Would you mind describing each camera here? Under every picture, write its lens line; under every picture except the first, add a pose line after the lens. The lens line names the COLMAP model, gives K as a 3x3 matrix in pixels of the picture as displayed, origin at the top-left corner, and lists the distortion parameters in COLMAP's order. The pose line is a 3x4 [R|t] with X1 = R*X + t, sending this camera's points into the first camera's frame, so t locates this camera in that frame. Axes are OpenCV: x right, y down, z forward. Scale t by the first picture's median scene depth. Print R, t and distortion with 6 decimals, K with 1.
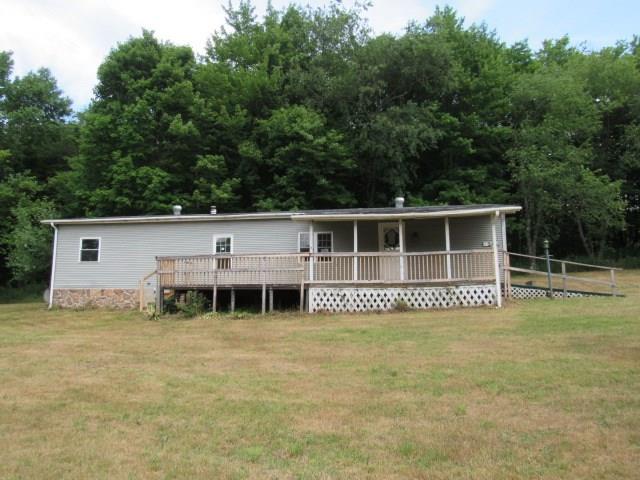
lens RADIAL K [[495.8, 0, 319.5], [0, 495.8, 238.2], [0, 0, 1]] dist [-0.038807, 0.003368]
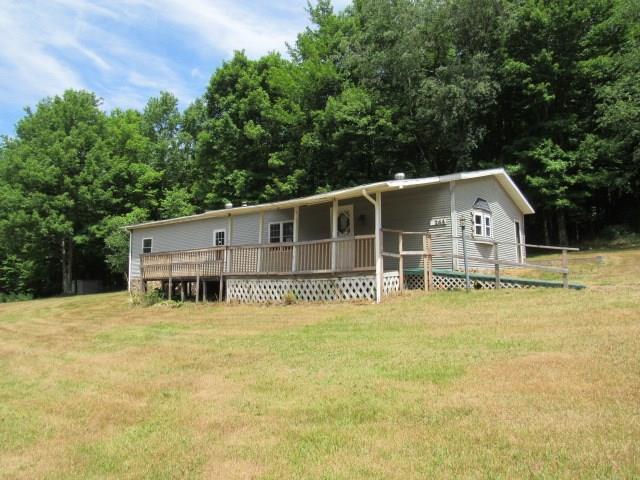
lens RADIAL K [[459.6, 0, 320.6], [0, 459.6, 240.3], [0, 0, 1]] dist [-0.045496, -0.000410]
pose [[0.850327, -0.050948, -0.523783, 0.665680], [0.082906, 0.995843, 0.037727, -0.003426], [0.519683, -0.075505, 0.851016, 0.280122]]
